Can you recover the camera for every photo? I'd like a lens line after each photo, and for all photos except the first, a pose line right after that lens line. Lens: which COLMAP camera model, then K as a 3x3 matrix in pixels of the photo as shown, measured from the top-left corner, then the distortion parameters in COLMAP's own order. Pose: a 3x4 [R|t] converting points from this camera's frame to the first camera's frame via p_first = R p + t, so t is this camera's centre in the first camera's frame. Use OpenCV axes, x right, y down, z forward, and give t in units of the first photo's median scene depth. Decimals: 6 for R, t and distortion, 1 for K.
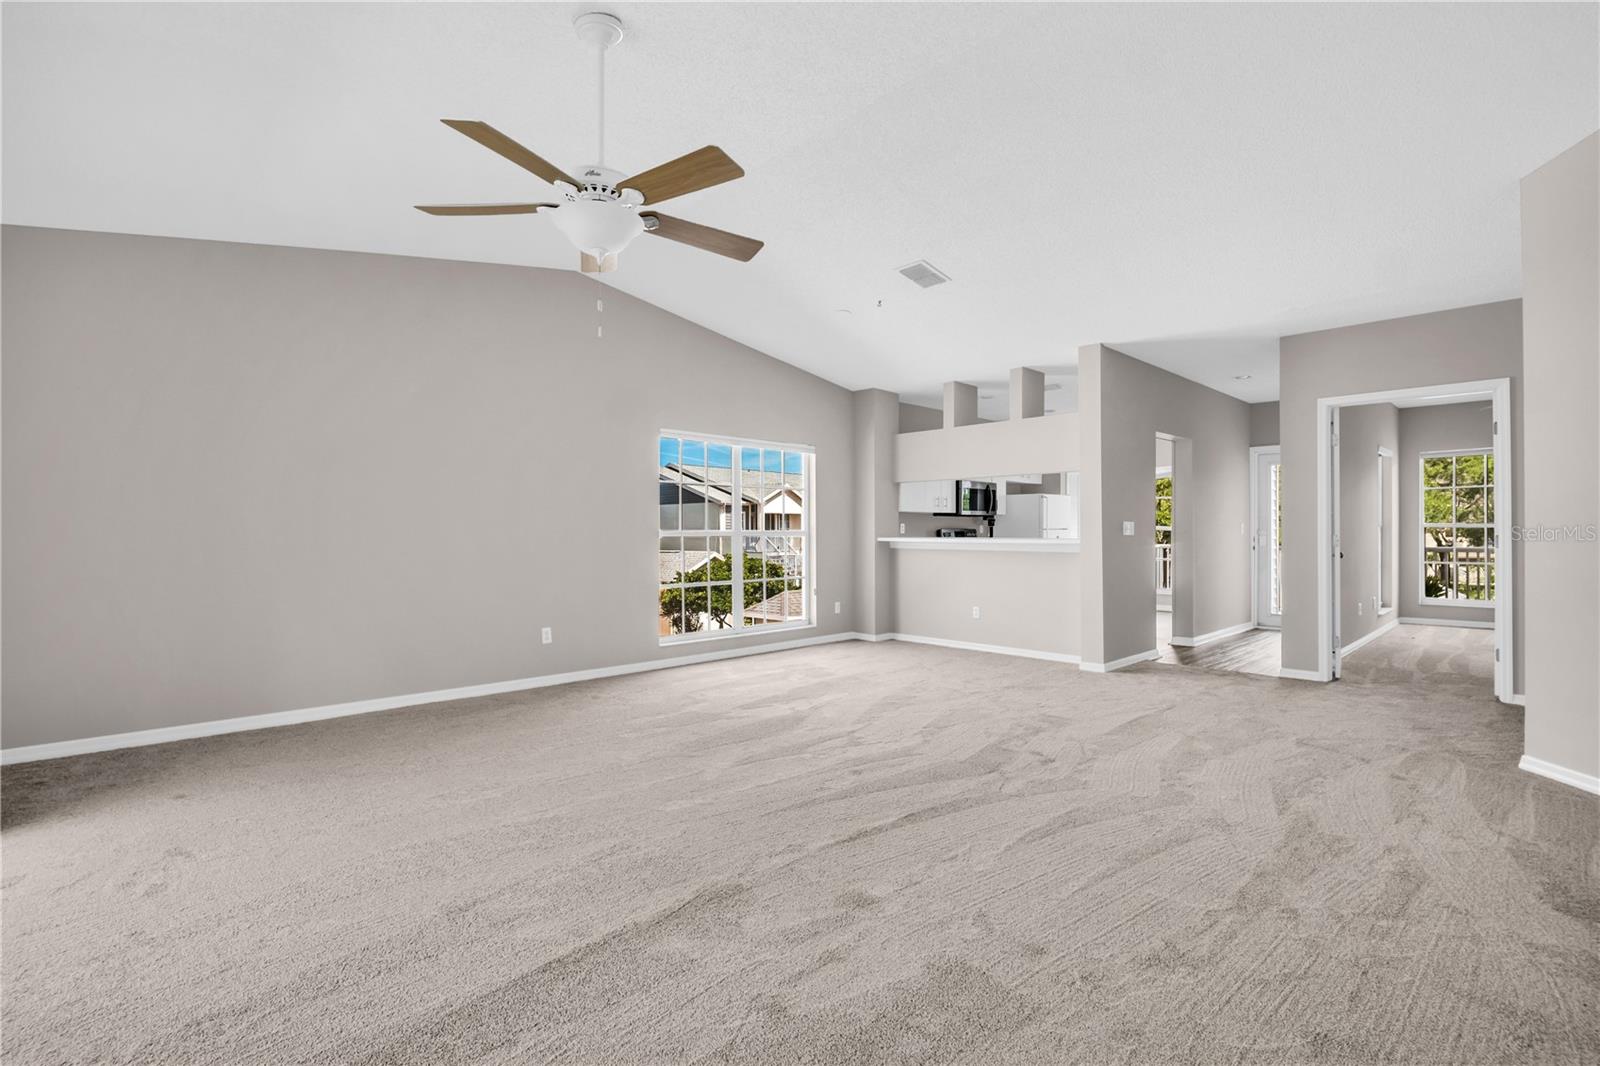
lens RADIAL K [[753.7, 0, 793.8], [0, 753.7, 530.7], [0, 0, 1]] dist [0.000800, 0.000107]
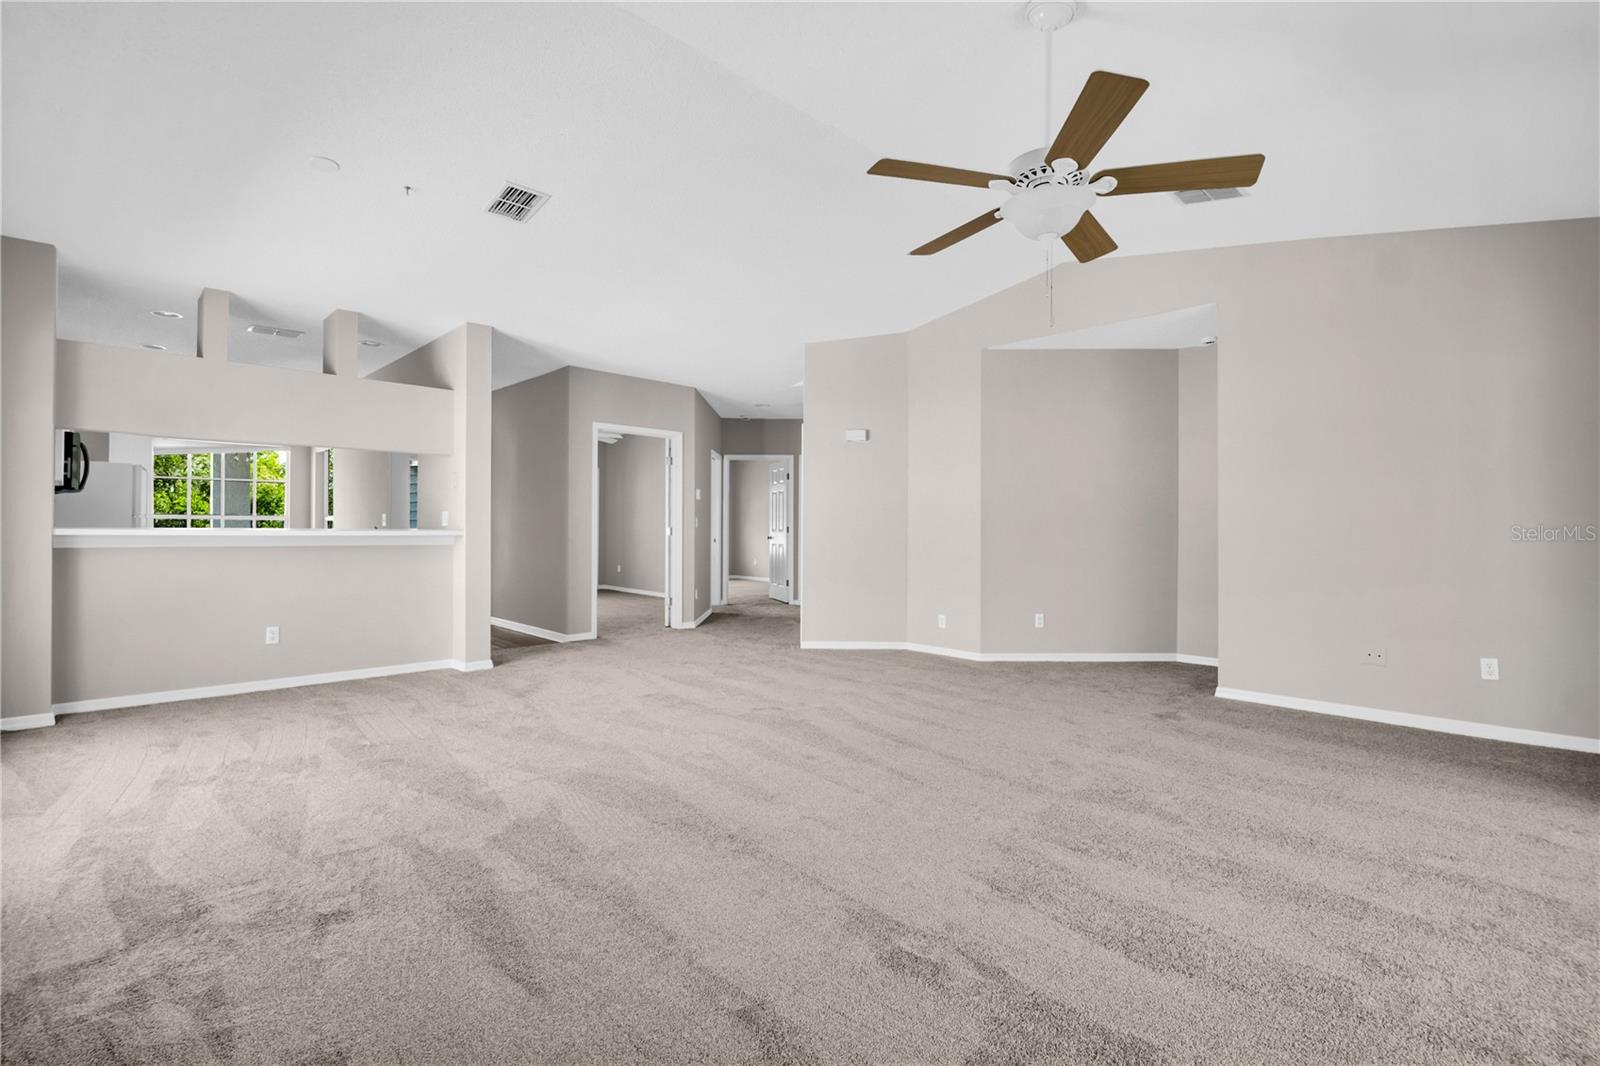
lens RADIAL K [[753.7, 0, 793.8], [0, 753.7, 530.7], [0, 0, 1]] dist [0.000800, 0.000107]
pose [[-0.025439, 0.000498, 0.999676, -0.791638], [-0.004217, 0.999991, -0.000605, 0.015784], [-0.999667, -0.004231, -0.025437, 0.900652]]
